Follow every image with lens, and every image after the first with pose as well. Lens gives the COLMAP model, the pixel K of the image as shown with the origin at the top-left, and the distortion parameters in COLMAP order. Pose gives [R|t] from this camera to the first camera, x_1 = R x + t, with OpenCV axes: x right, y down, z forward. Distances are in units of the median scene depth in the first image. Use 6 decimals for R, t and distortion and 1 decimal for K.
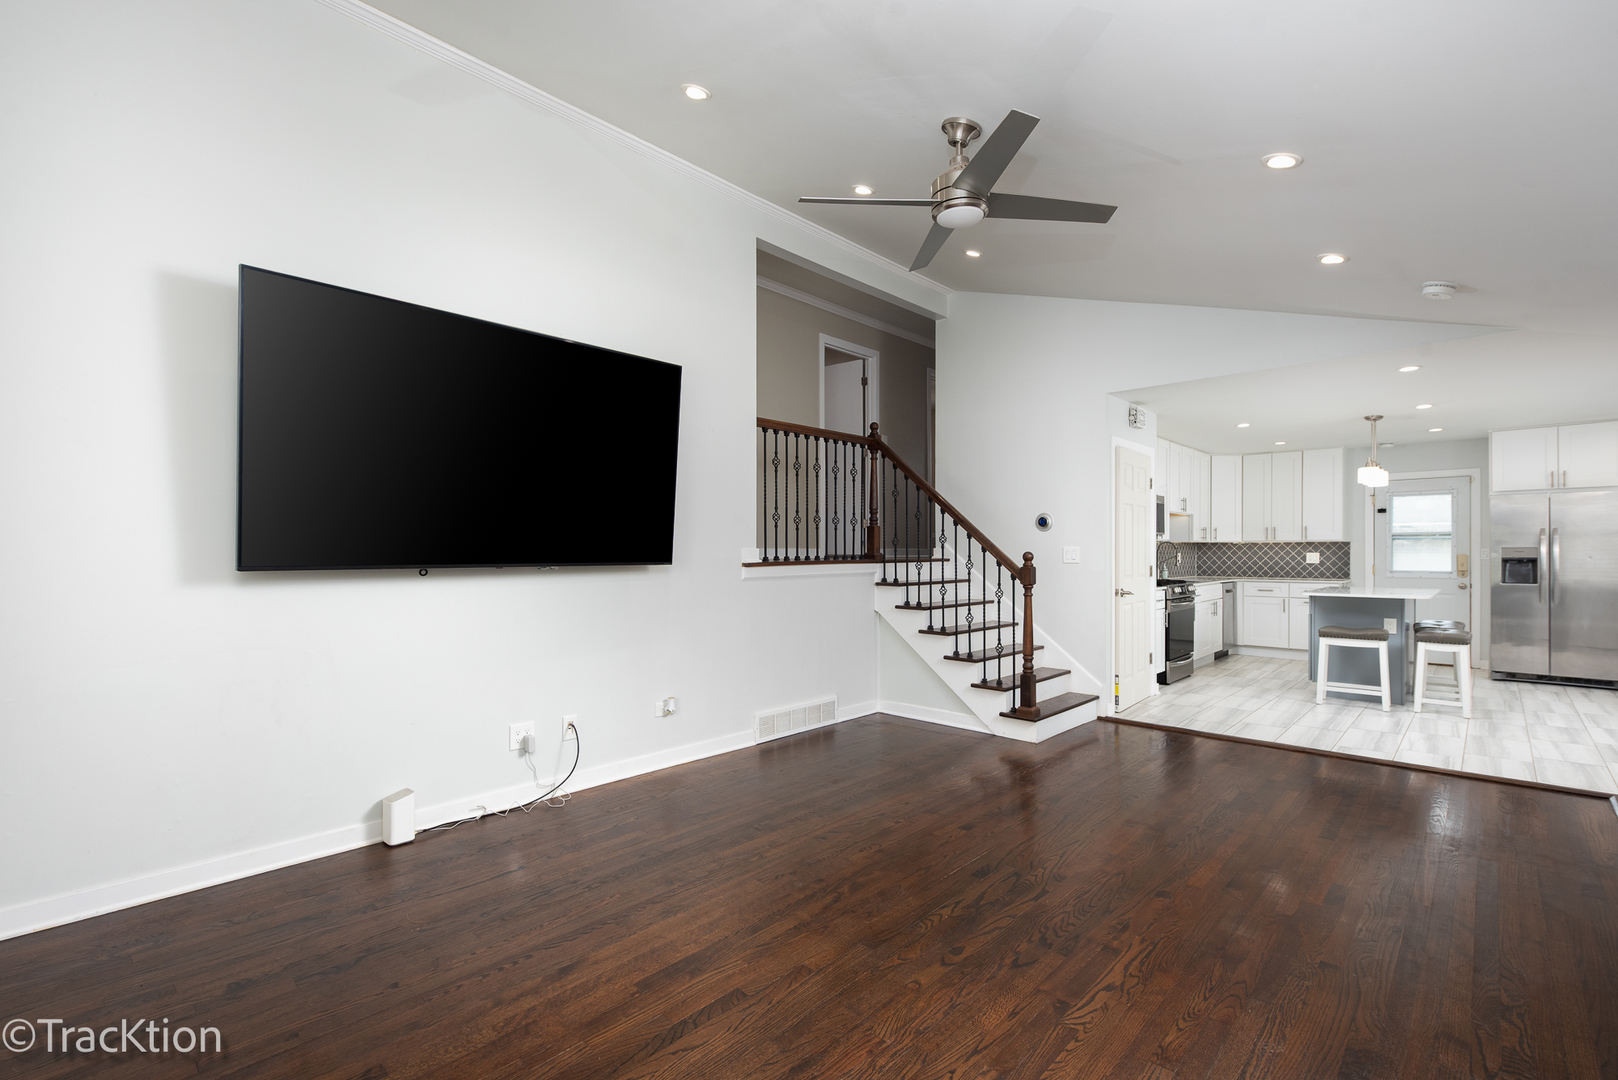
lens RADIAL K [[742.6, 0, 814.6], [0, 742.6, 548.9], [0, 0, 1]] dist [0.020679, 0.000279]
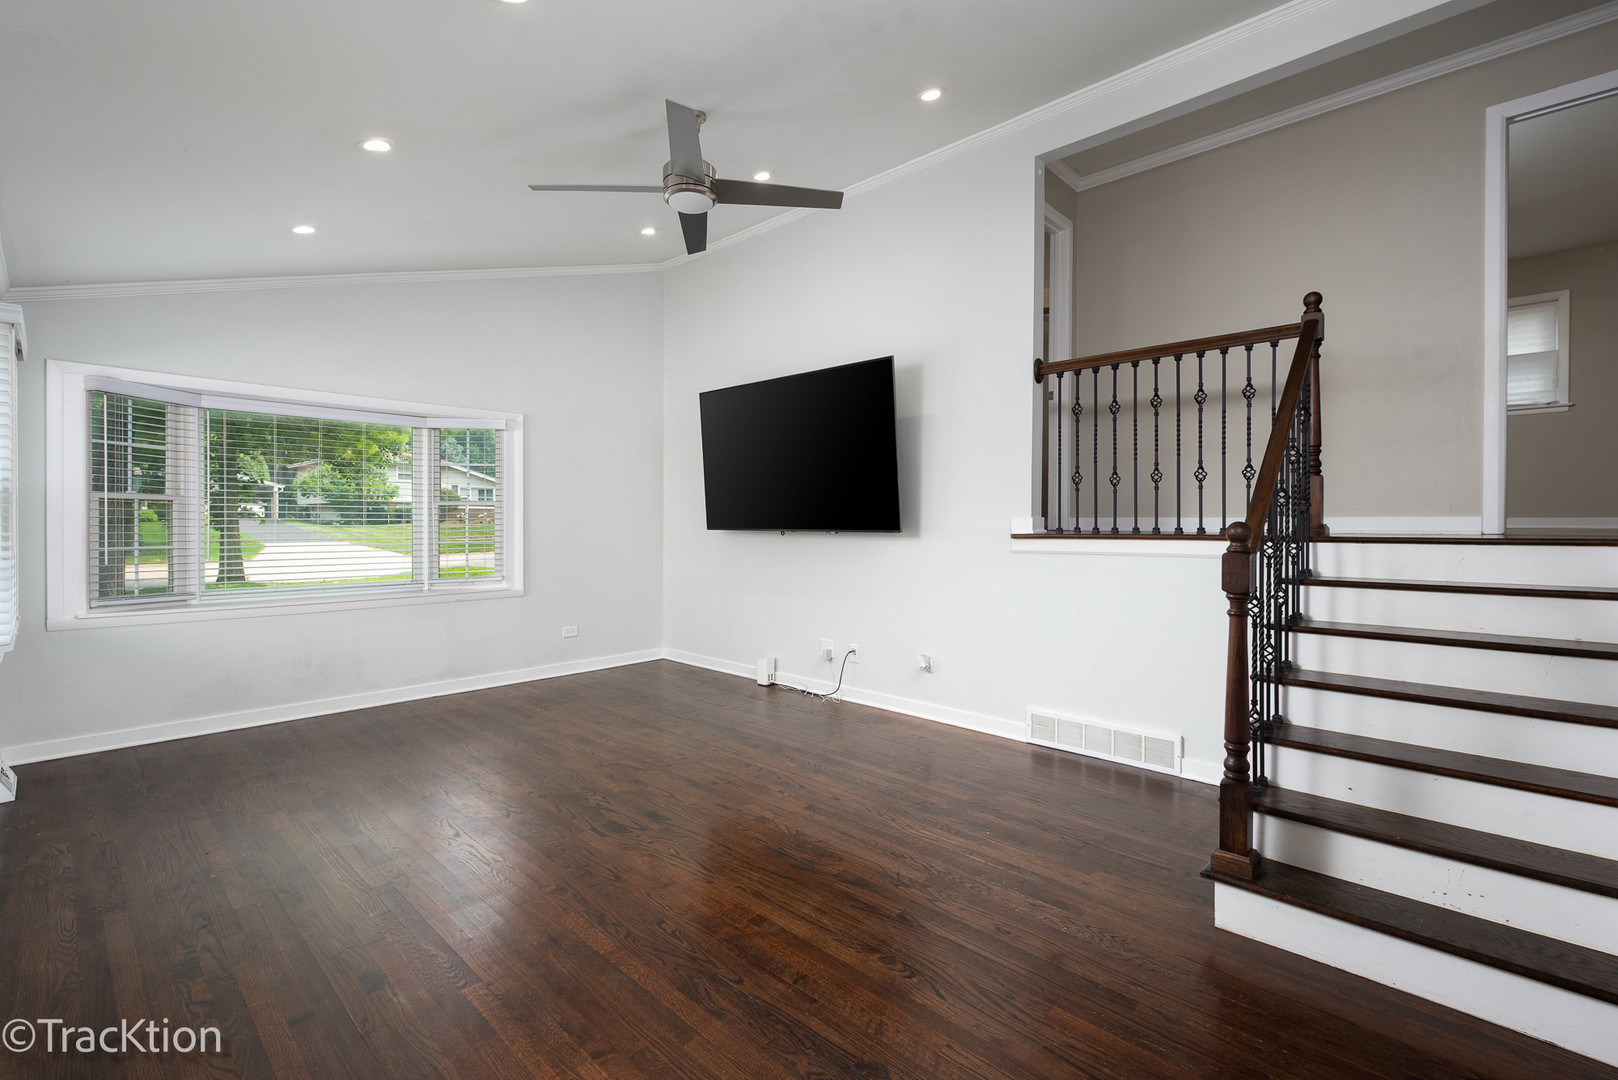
lens RADIAL K [[742.6, 0, 817.0], [0, 742.6, 524.9], [0, 0, 1]] dist [0.020679, 0.000279]
pose [[-0.032906, 0.004400, -0.999449, 1.054156], [0.002039, 0.999989, 0.004335, 0.005323], [0.999456, -0.001895, -0.032915, 1.033078]]
